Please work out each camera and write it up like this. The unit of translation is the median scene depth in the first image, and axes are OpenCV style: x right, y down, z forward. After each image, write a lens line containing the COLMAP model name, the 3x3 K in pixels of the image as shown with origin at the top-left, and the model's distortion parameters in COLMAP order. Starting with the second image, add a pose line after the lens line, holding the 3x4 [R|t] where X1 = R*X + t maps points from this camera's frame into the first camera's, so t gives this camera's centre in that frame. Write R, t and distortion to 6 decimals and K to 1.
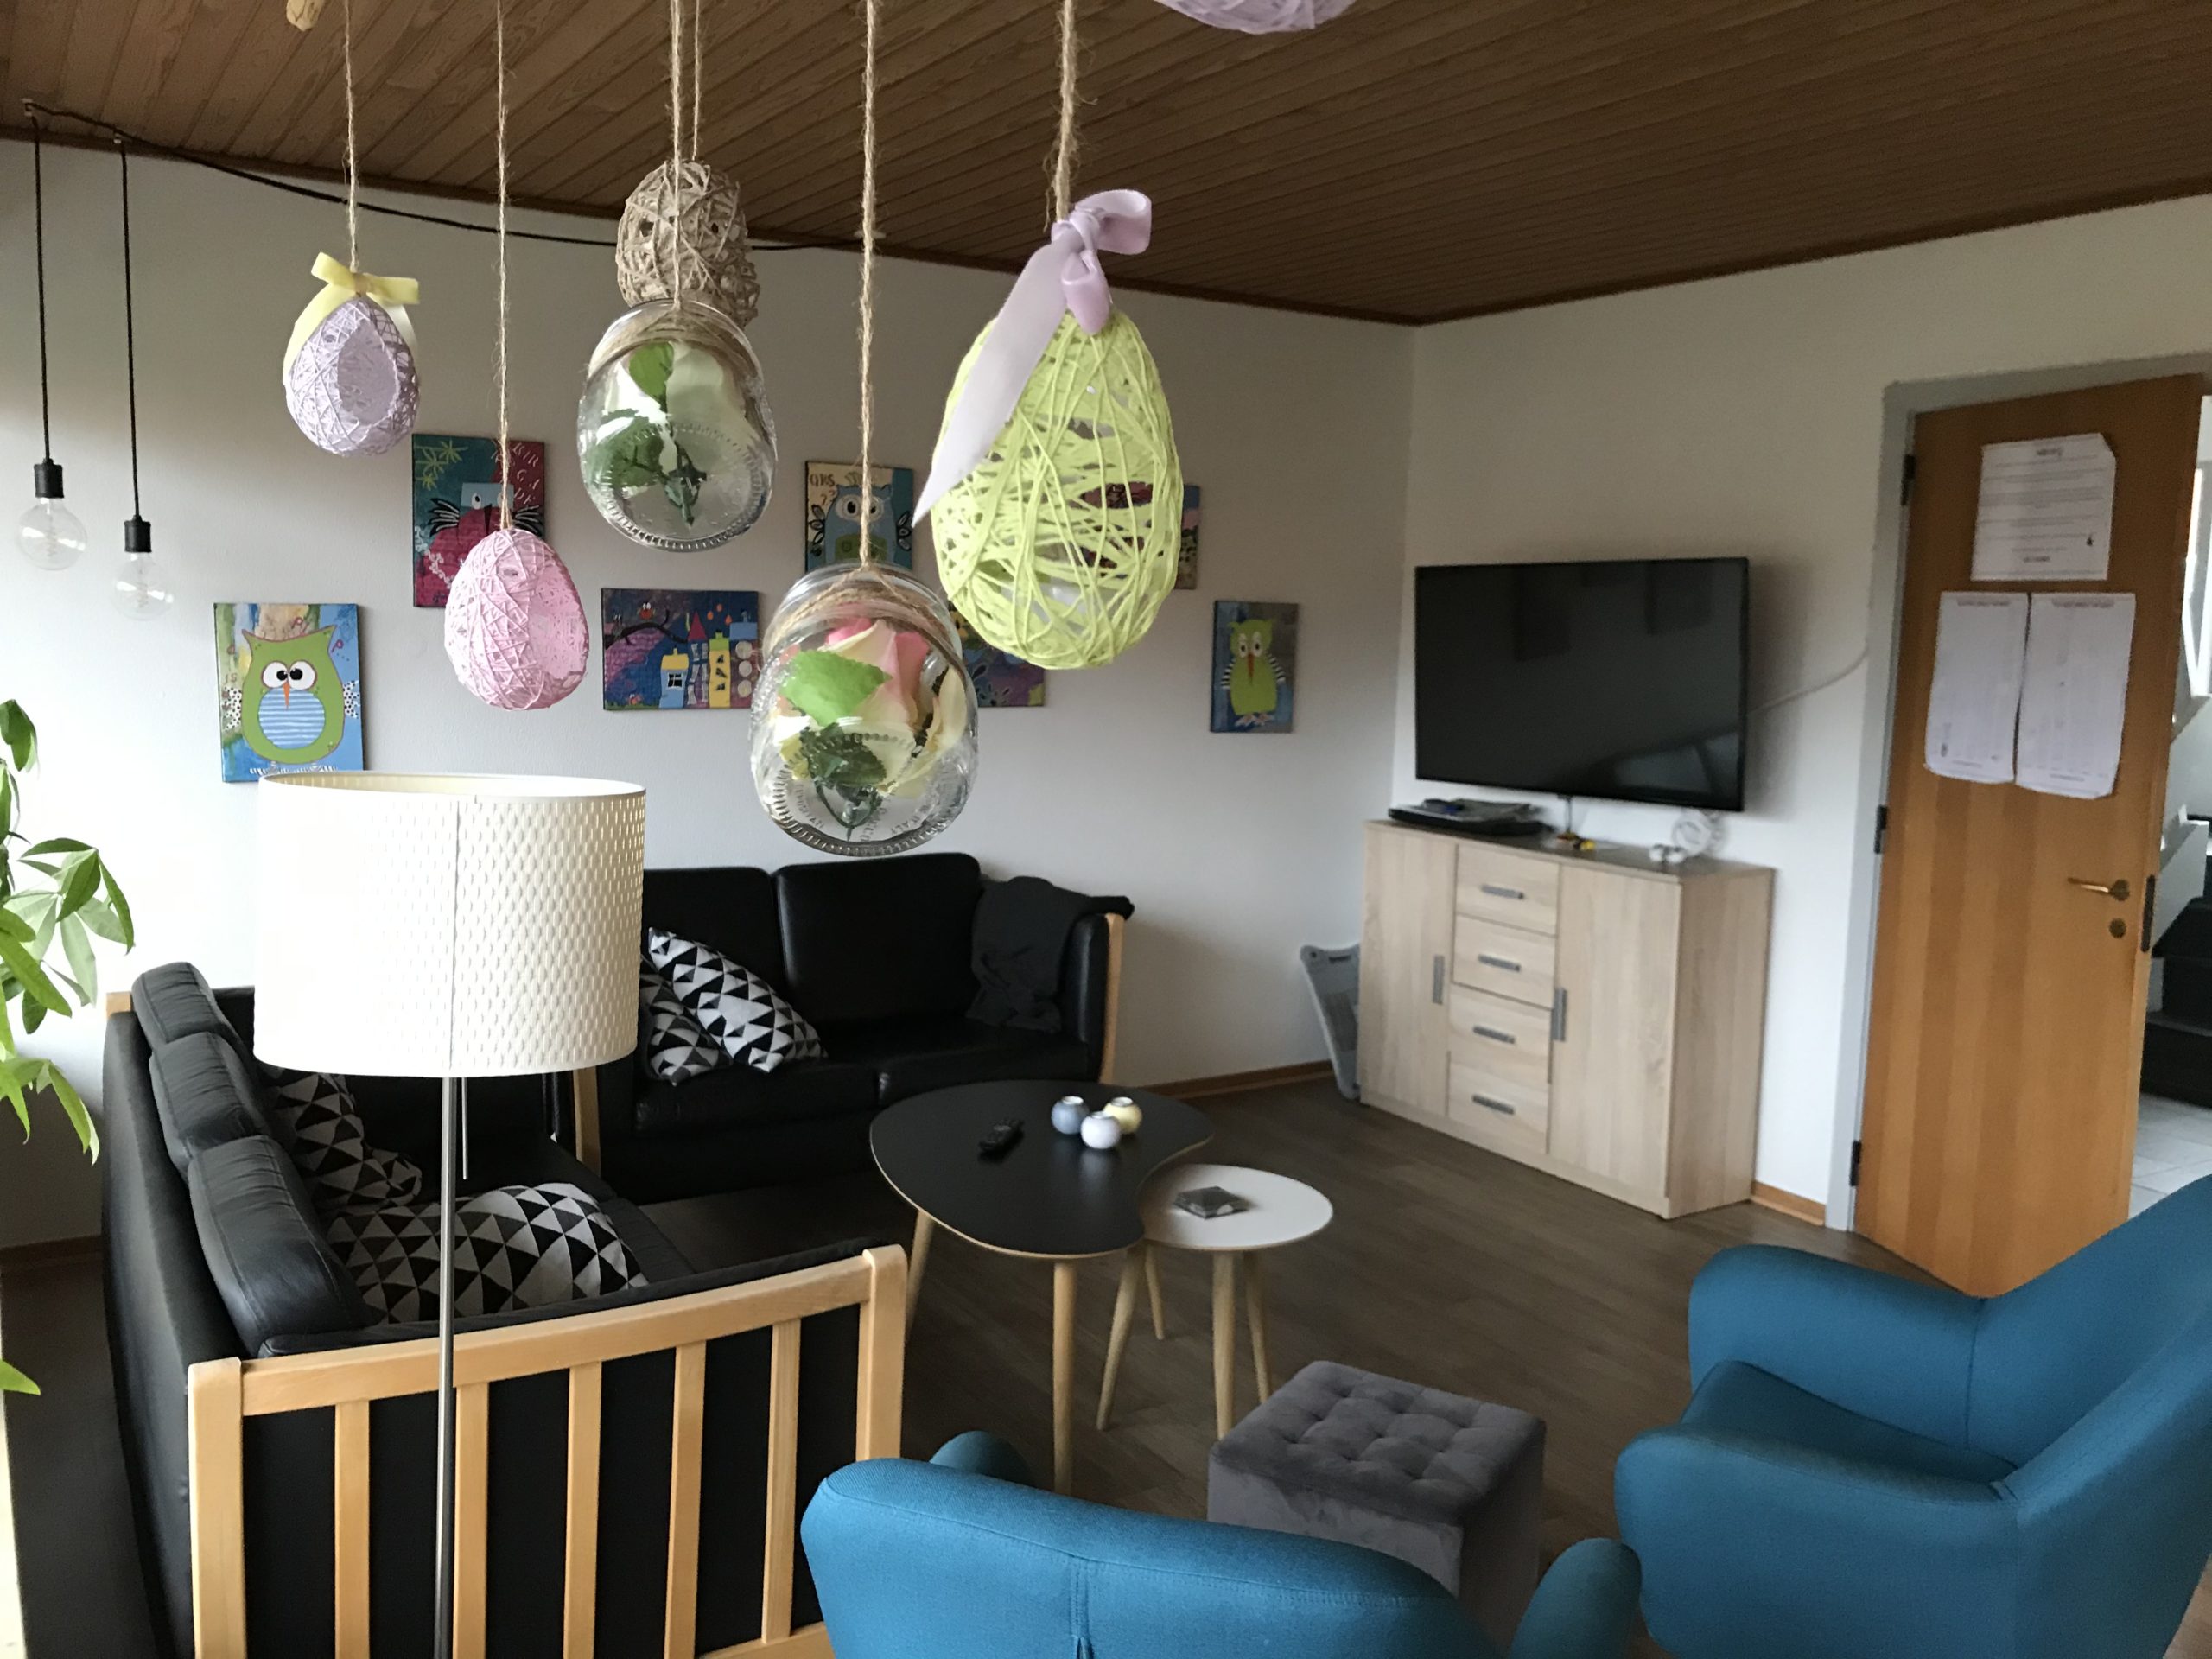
lens RADIAL K [[1842.2, 0, 1107.4], [0, 1842.2, 775.3], [0, 0, 1]] dist [0.054157, -0.071703]
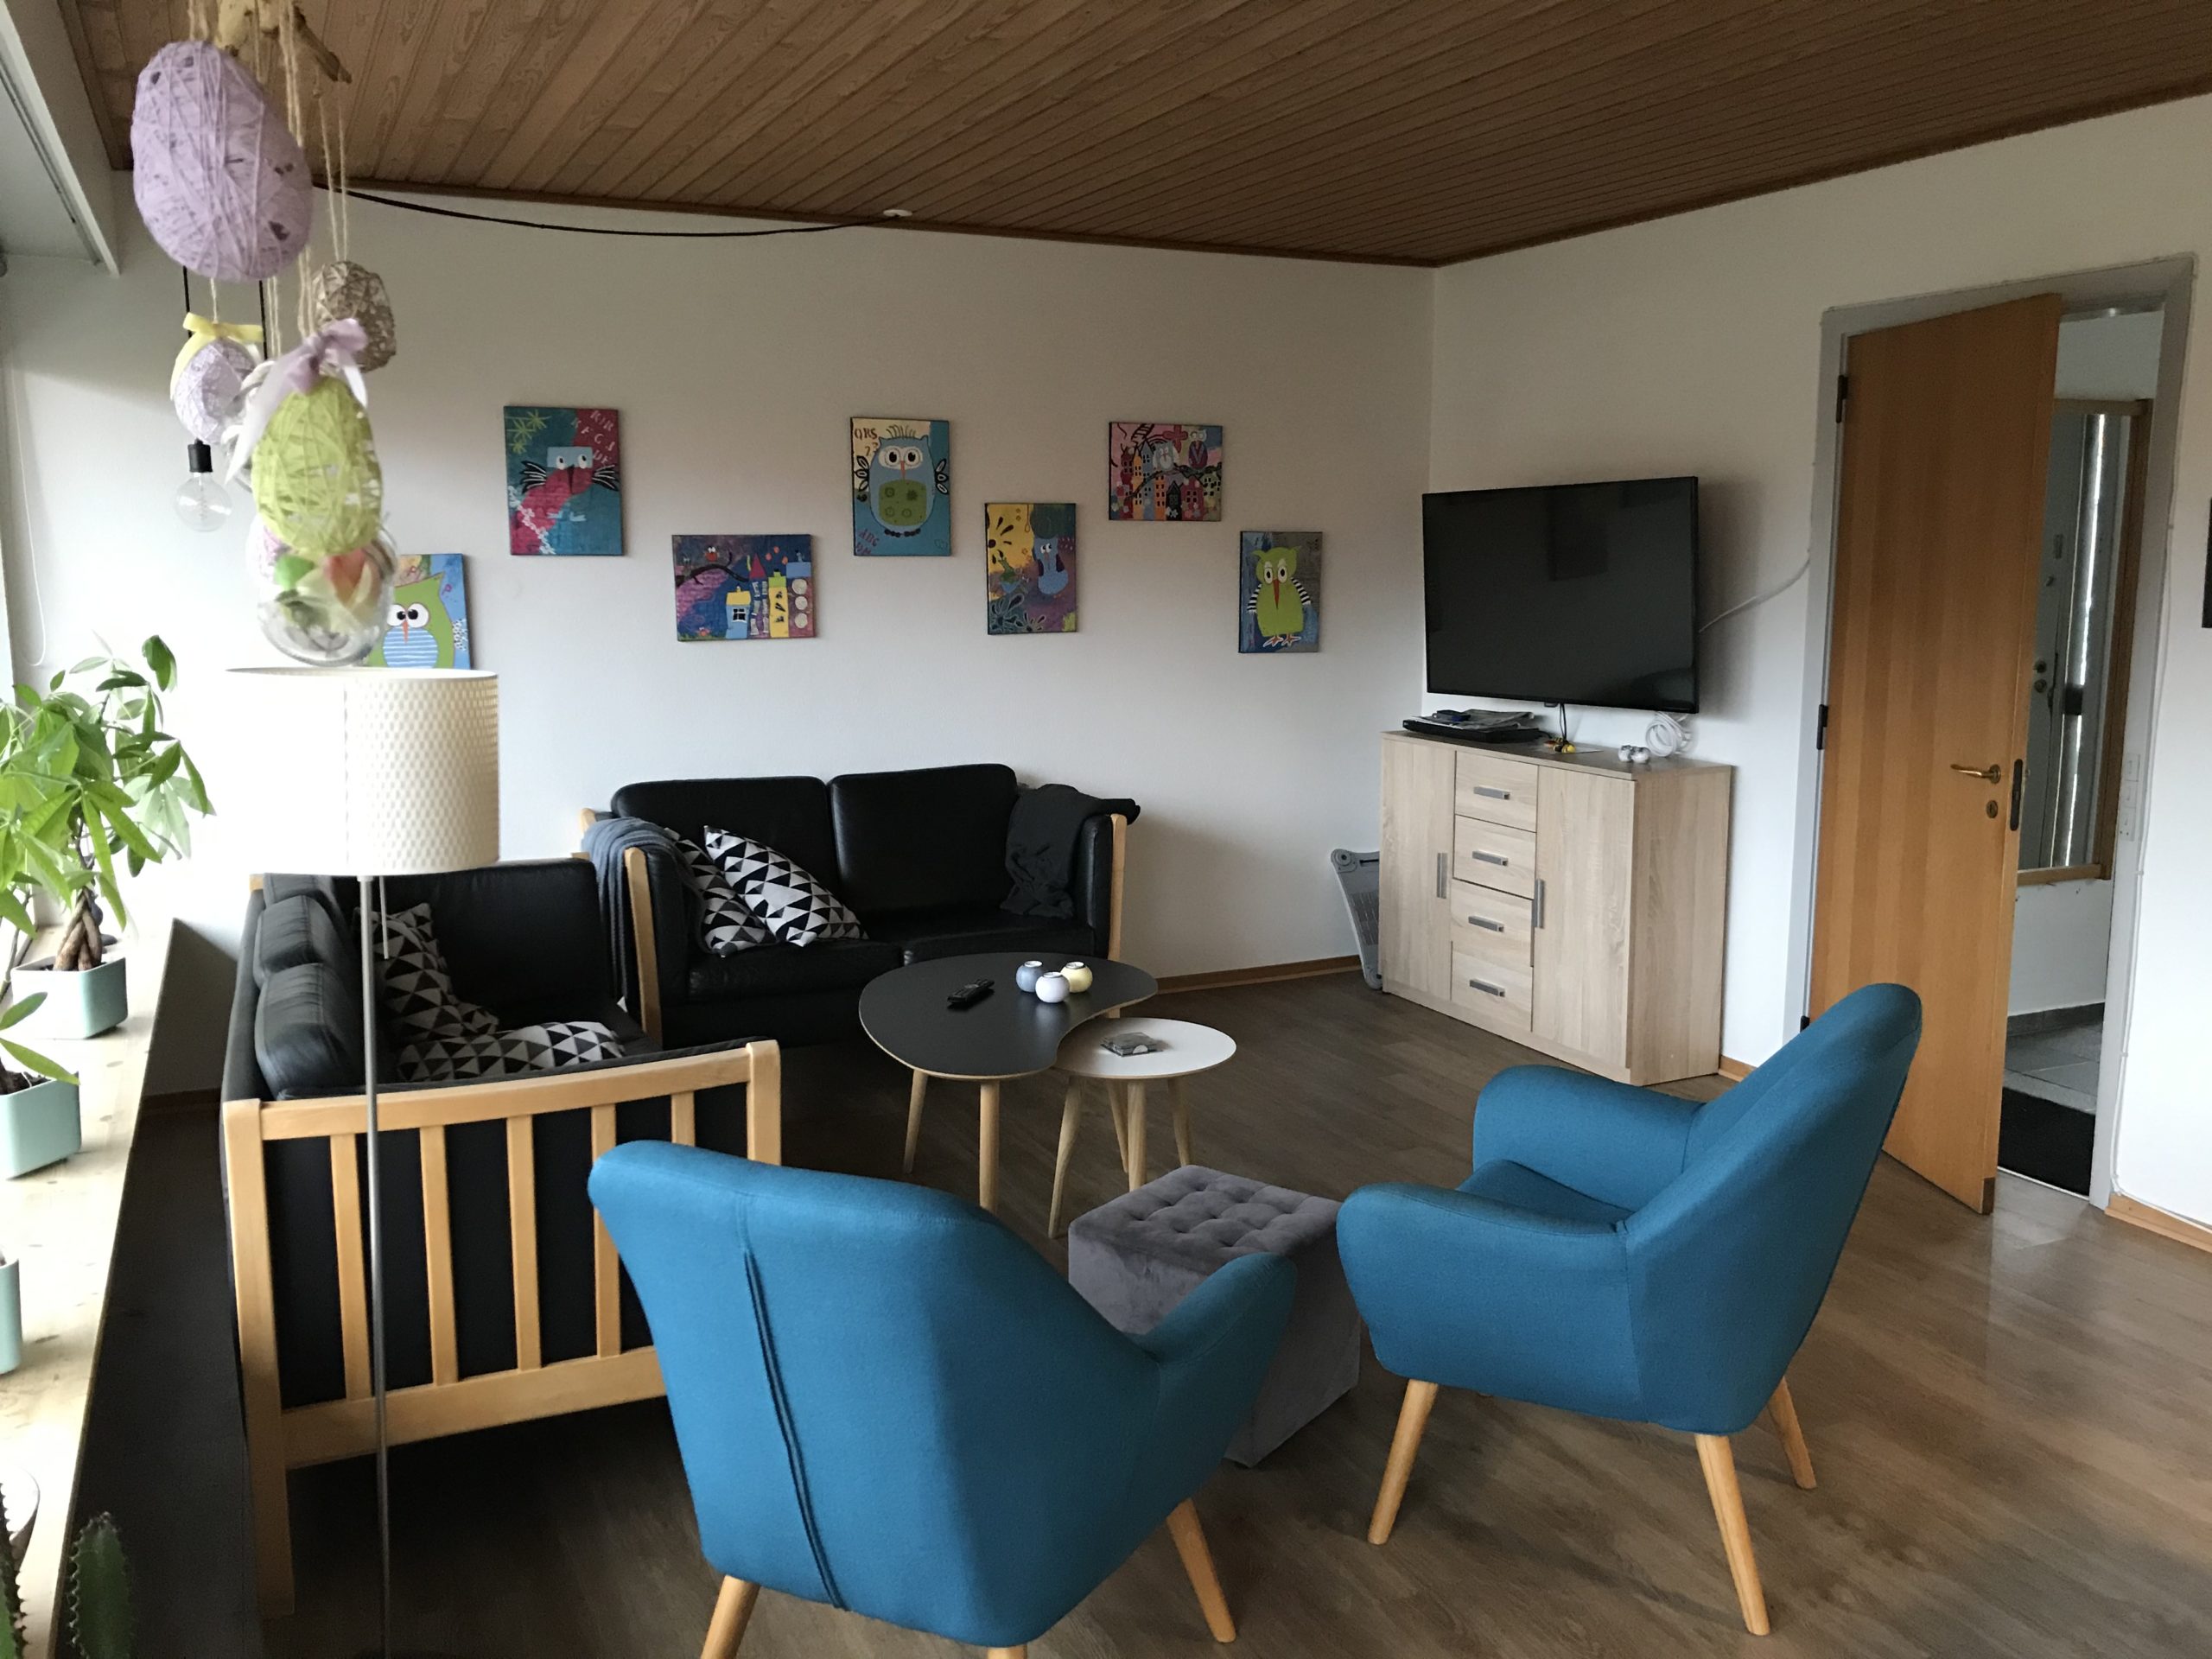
lens RADIAL K [[1842.2, 0, 1107.4], [0, 1842.2, 775.3], [0, 0, 1]] dist [0.054157, -0.071703]
pose [[0.992745, -0.012151, -0.119620, 0.132276], [0.016039, 0.999372, 0.031589, 0.016423], [0.119161, -0.033279, 0.992317, -0.115509]]
